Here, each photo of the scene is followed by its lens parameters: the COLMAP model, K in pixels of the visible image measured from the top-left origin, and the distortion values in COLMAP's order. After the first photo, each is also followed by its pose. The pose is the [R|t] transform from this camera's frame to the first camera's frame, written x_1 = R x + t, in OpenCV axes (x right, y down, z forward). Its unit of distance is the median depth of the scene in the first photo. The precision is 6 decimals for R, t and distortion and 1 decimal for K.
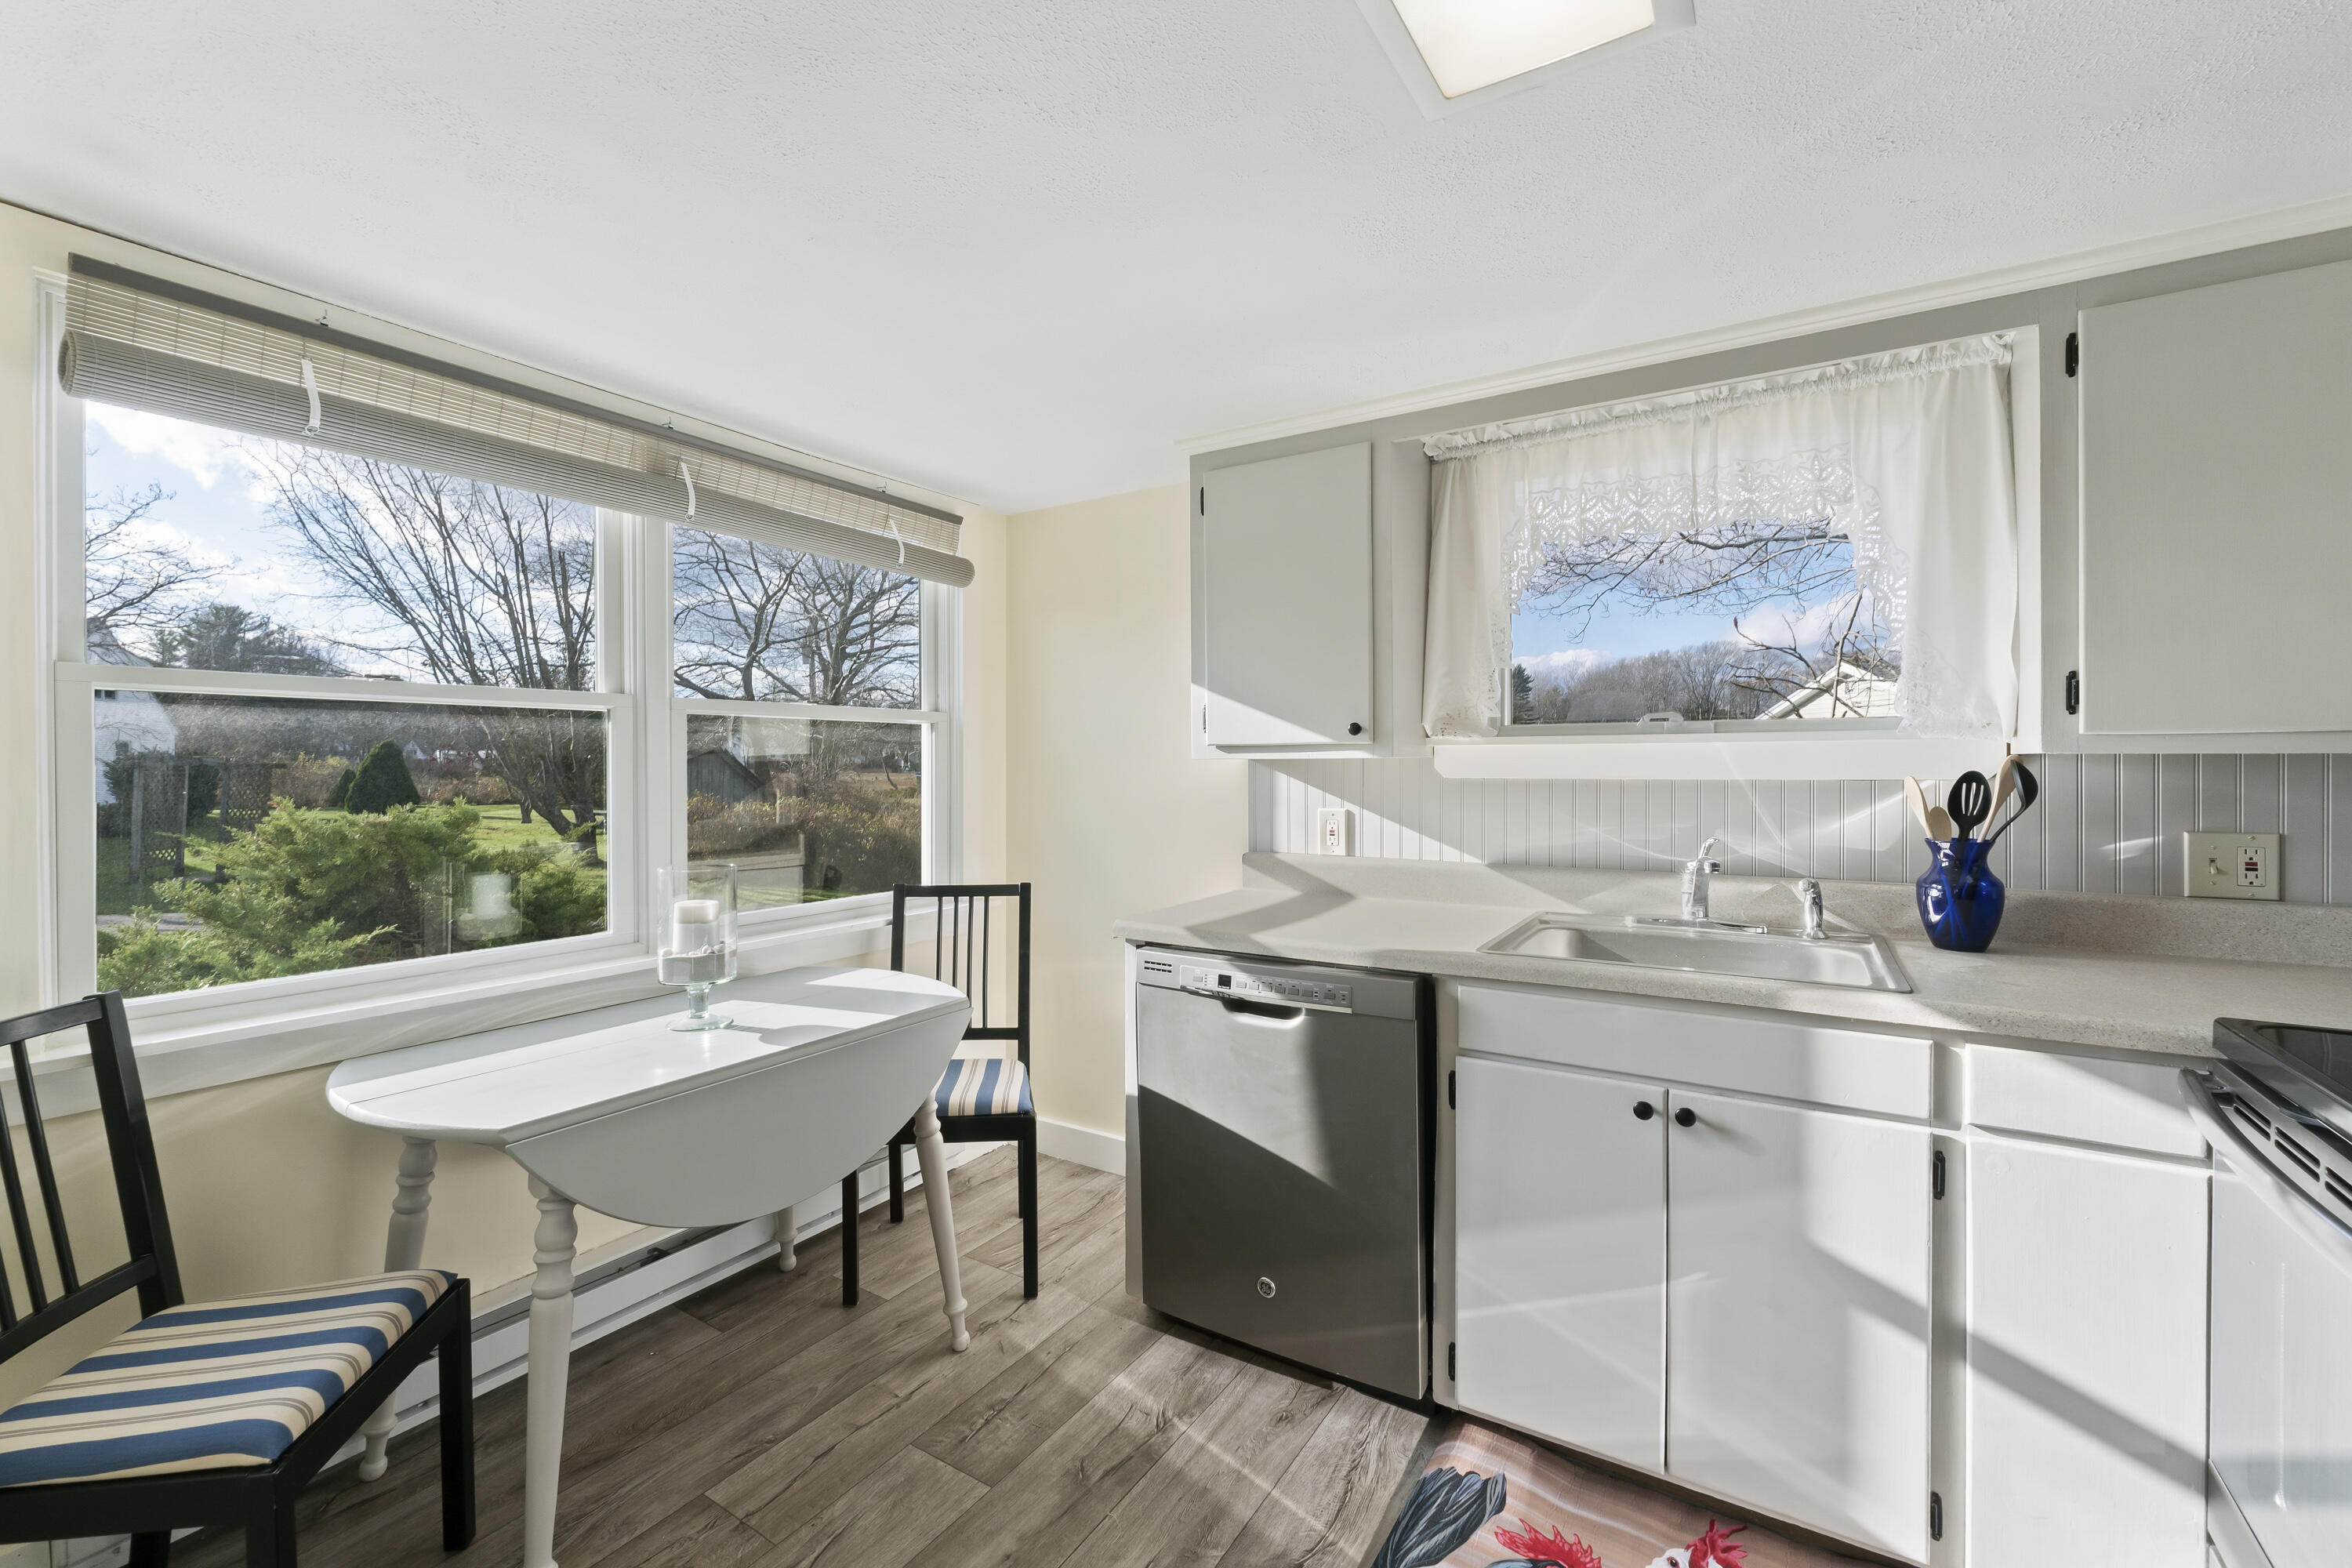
lens RADIAL K [[992.0, 0, 1165.5], [0, 992.0, 769.8], [0, 0, 1]] dist [-0.002413, -0.000148]
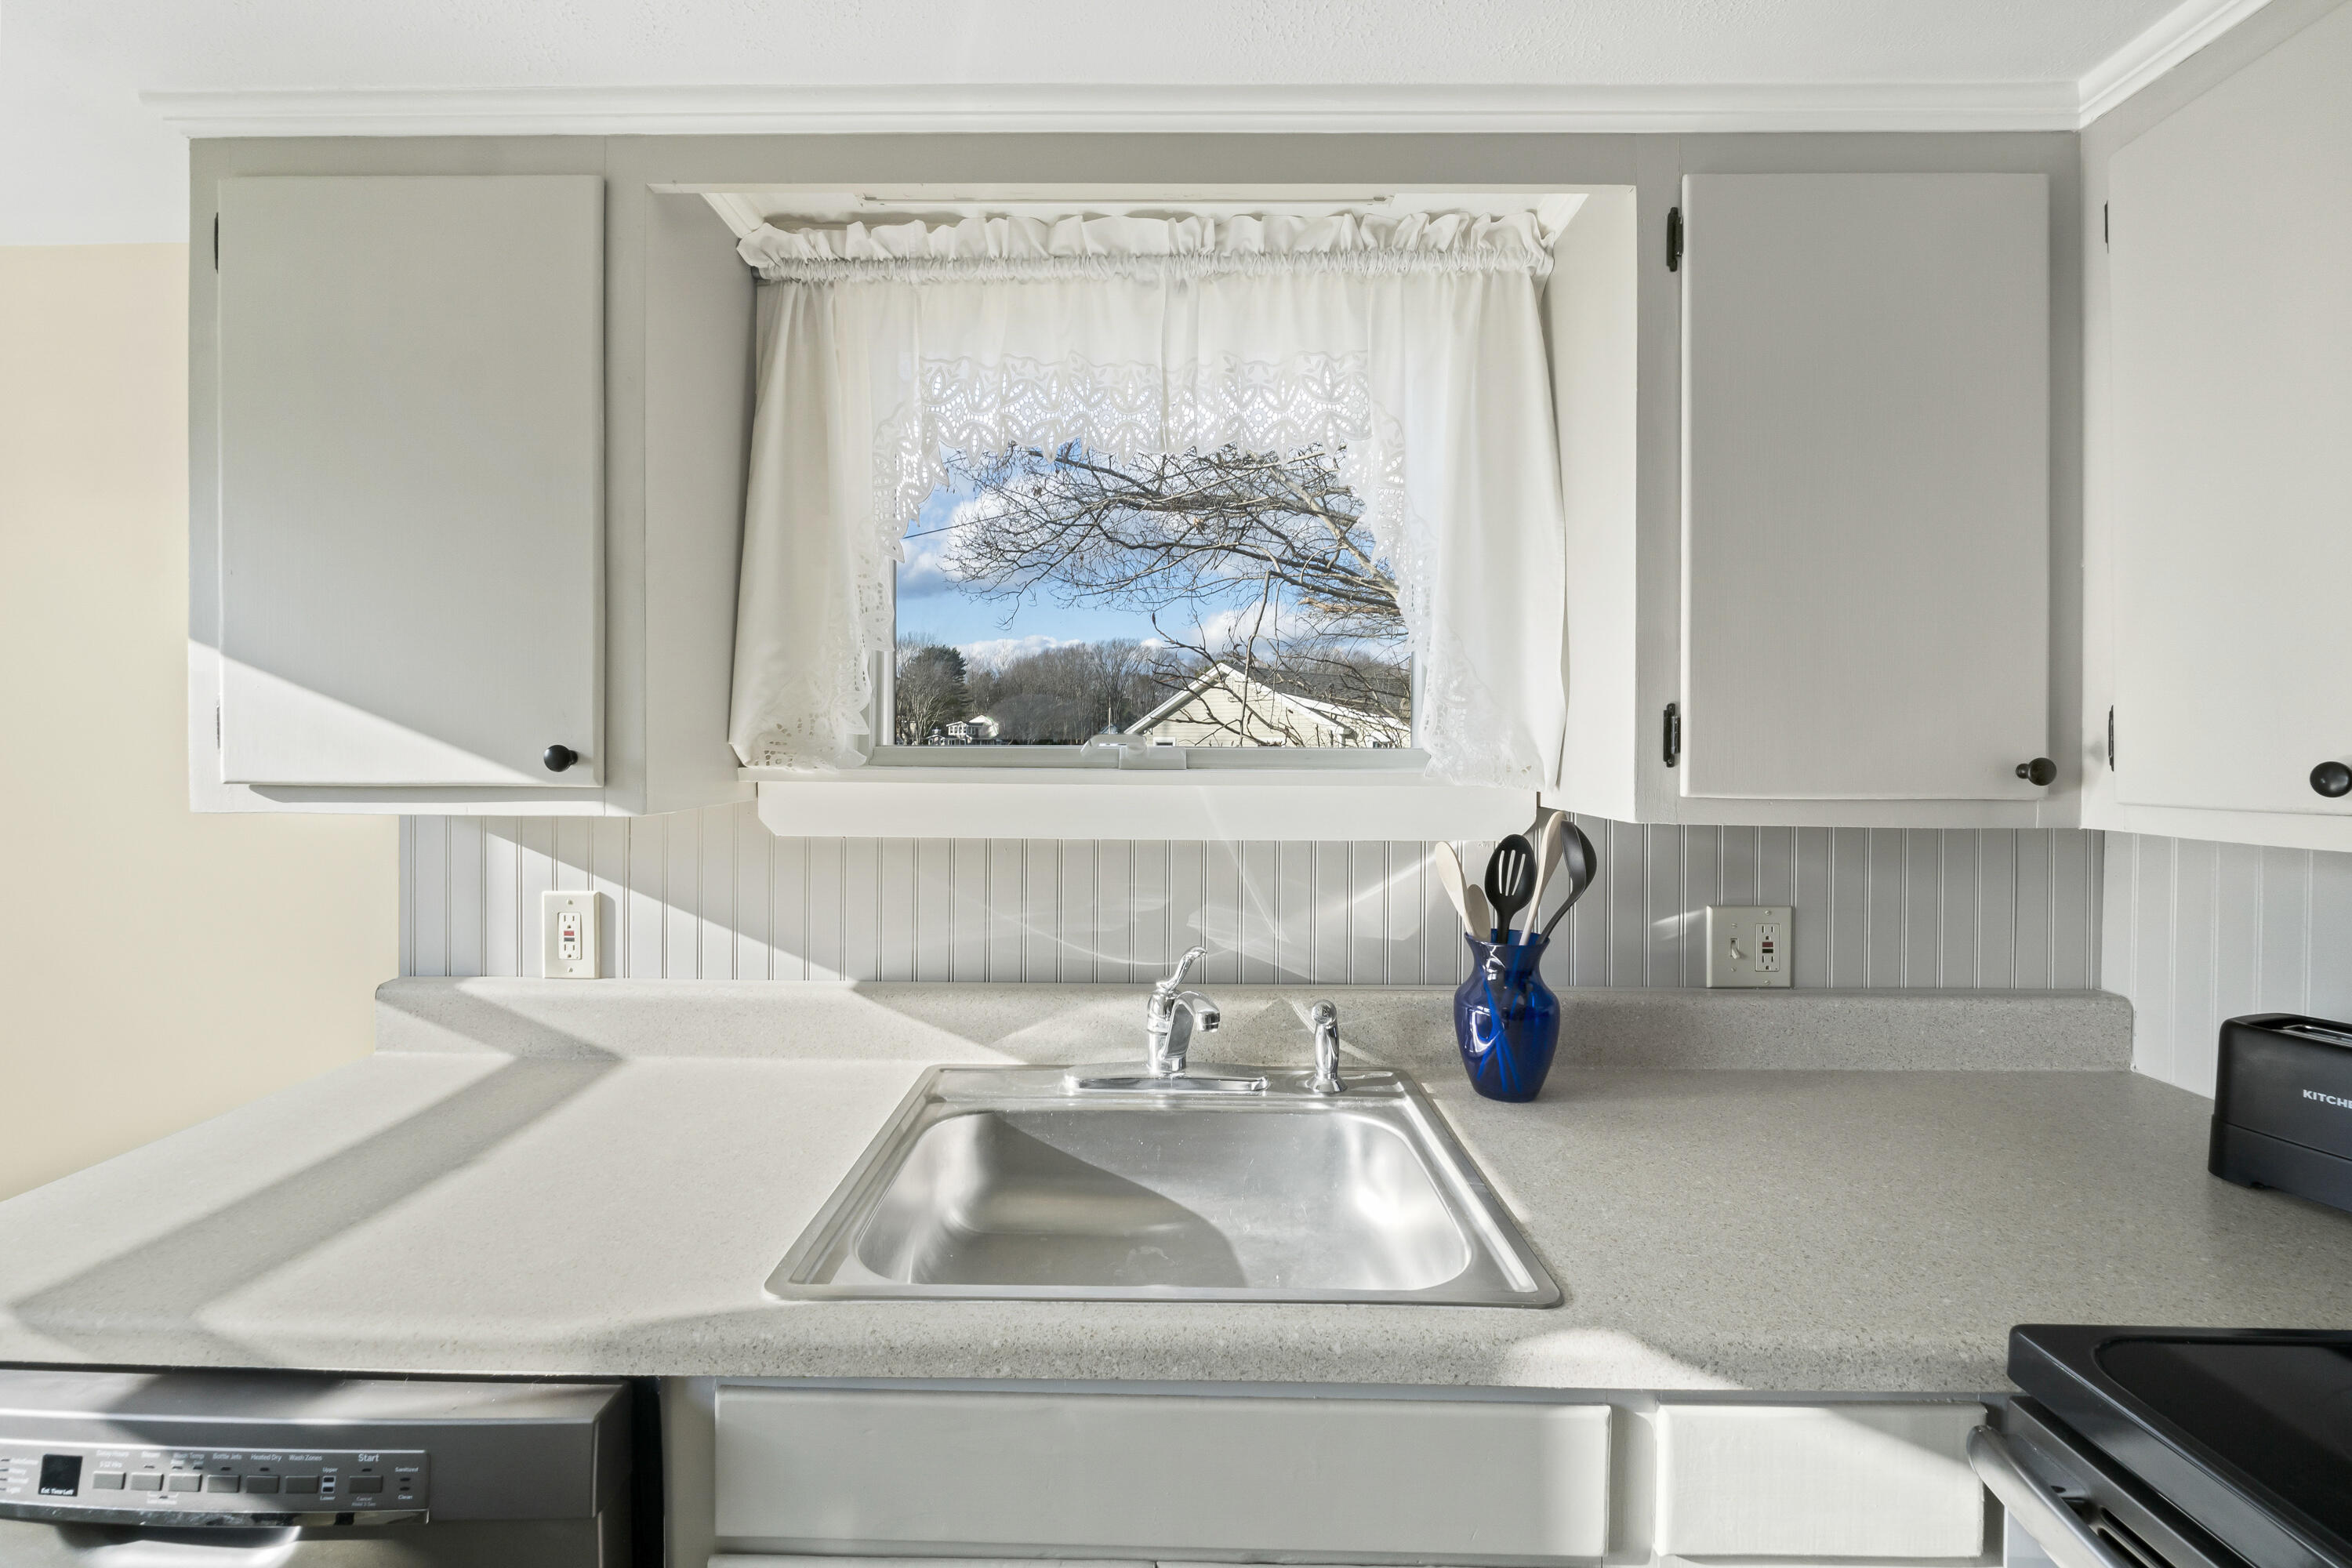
lens RADIAL K [[961.6, 0, 1169.4], [0, 961.6, 752.5], [0, 0, 1]] dist [0.000649, 0.000037]
pose [[0.846645, 0.002775, 0.532151, 0.206957], [-0.006115, 0.999971, 0.004516, -0.051155], [-0.532123, -0.007077, 0.846638, 0.475783]]
